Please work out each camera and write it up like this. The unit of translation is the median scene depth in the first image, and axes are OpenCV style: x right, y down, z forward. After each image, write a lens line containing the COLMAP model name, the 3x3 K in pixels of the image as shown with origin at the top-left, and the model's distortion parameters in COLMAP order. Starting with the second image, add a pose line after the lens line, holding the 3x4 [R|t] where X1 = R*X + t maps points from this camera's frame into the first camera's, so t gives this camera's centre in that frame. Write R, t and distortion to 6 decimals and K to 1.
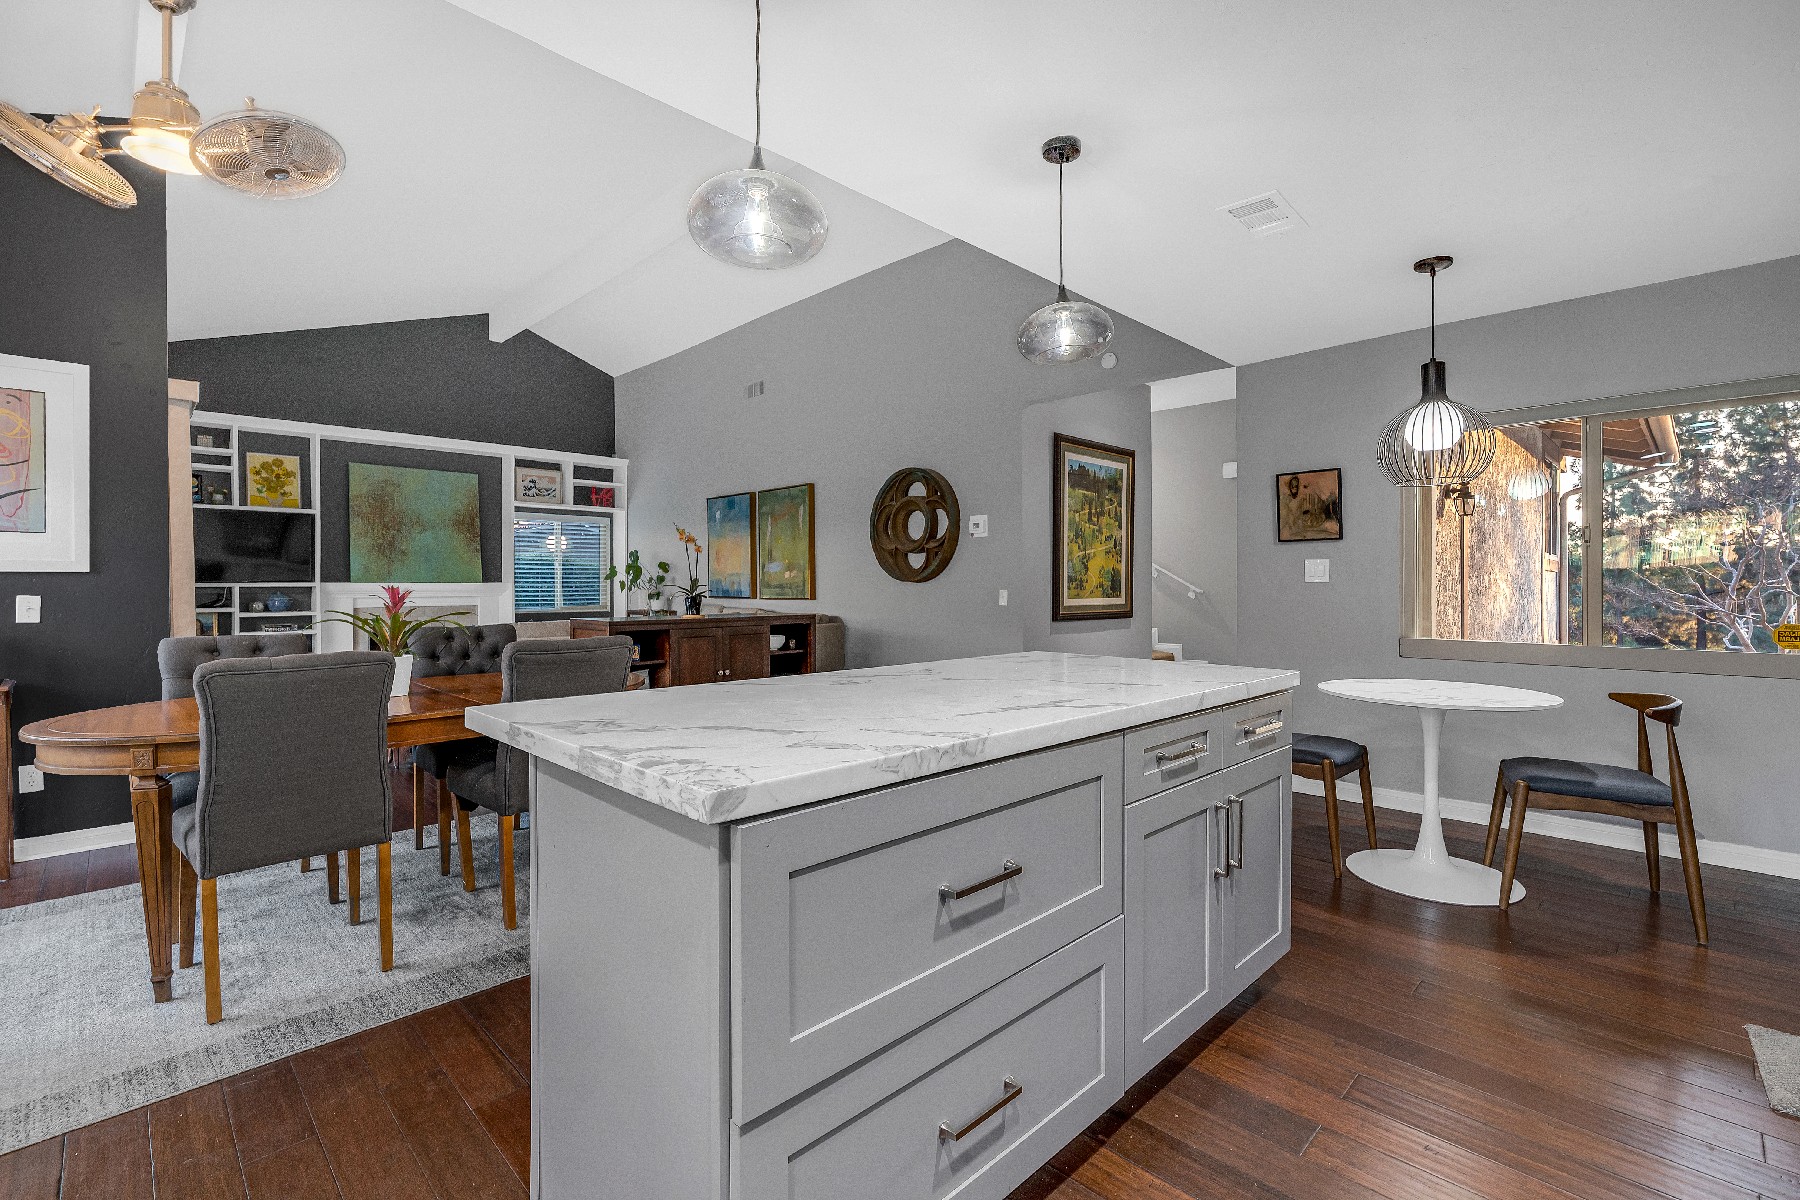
lens RADIAL K [[799.3, 0, 904.5], [0, 799.3, 591.6], [0, 0, 1]] dist [-0.005460, -0.000403]
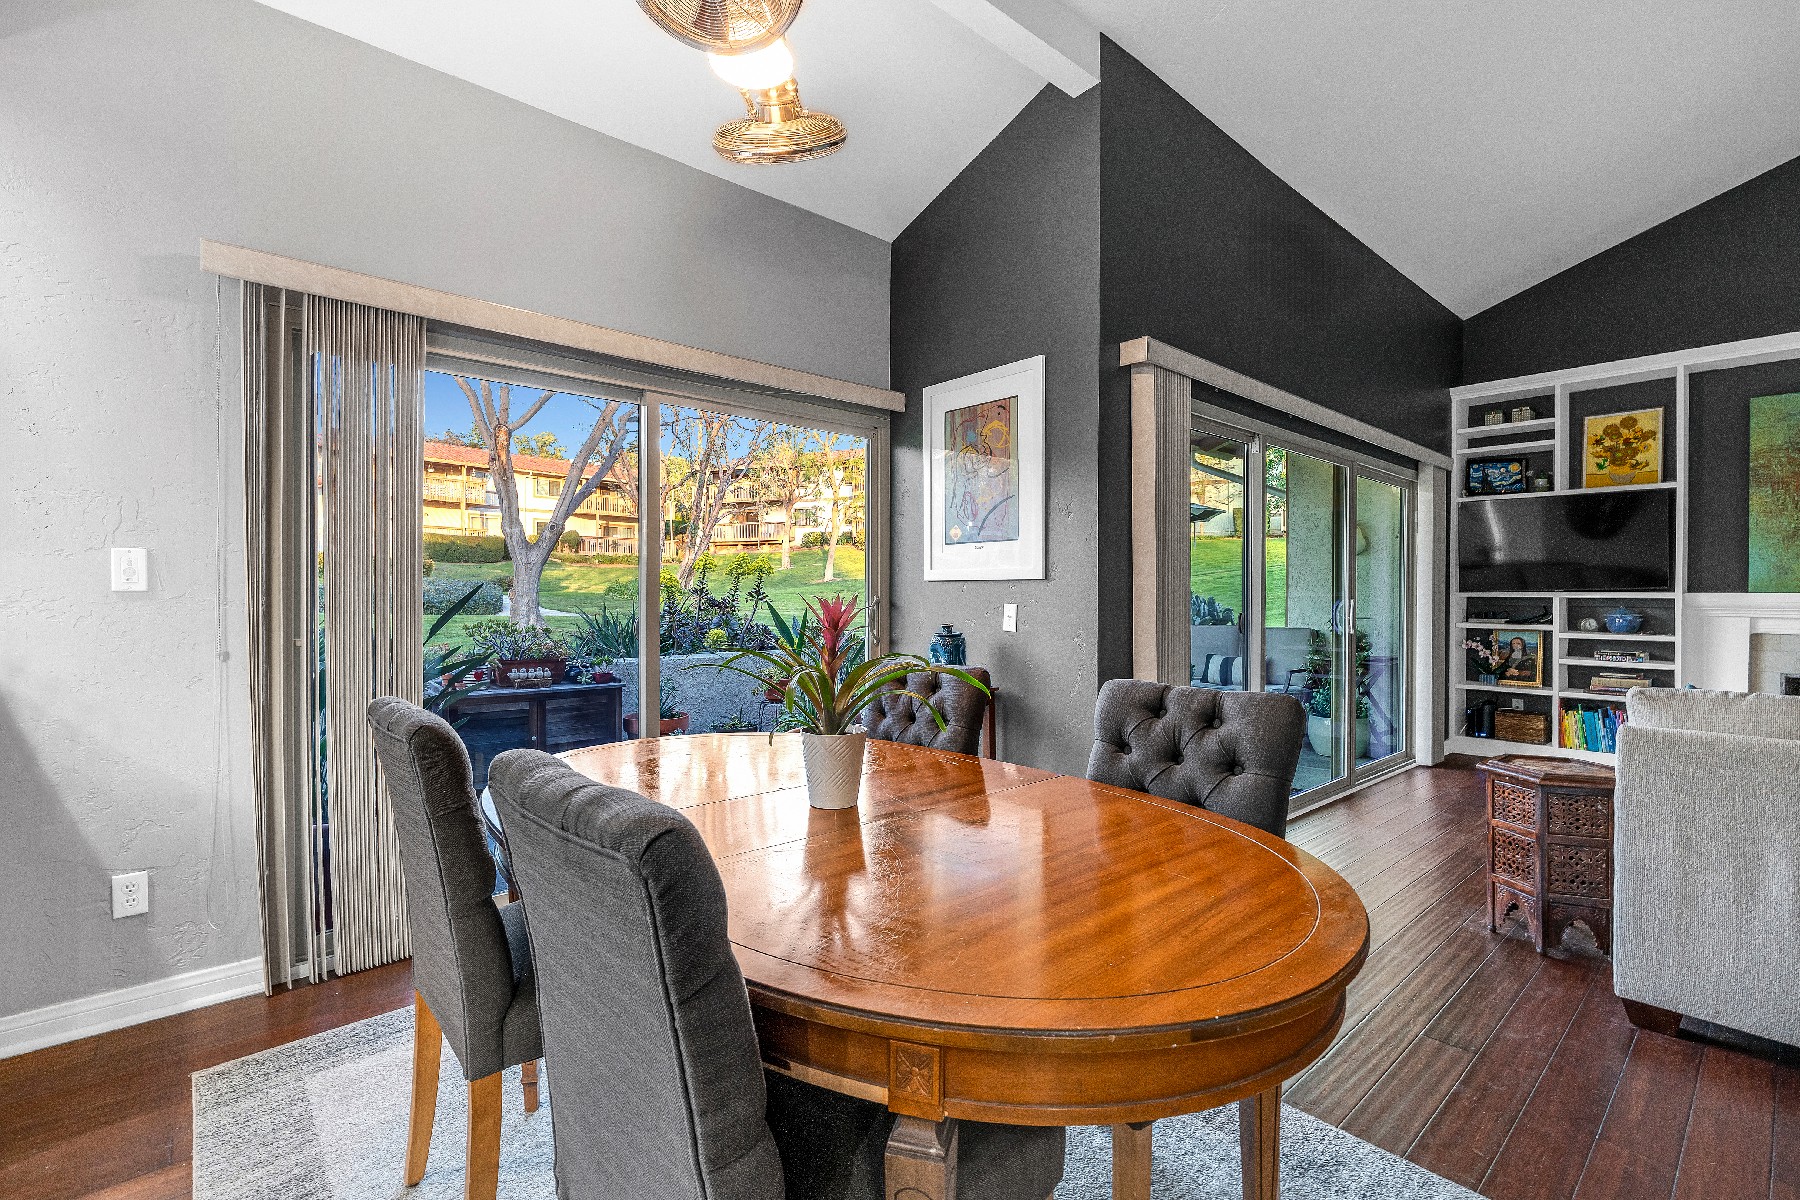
lens RADIAL K [[799.3, 0, 910.7], [0, 799.3, 586.5], [0, 0, 1]] dist [-0.005460, -0.000403]
pose [[-0.061382, -0.004325, -0.998105, -0.043998], [-0.014196, 0.999893, -0.003460, -0.004921], [0.998013, 0.013956, -0.061437, 0.409606]]
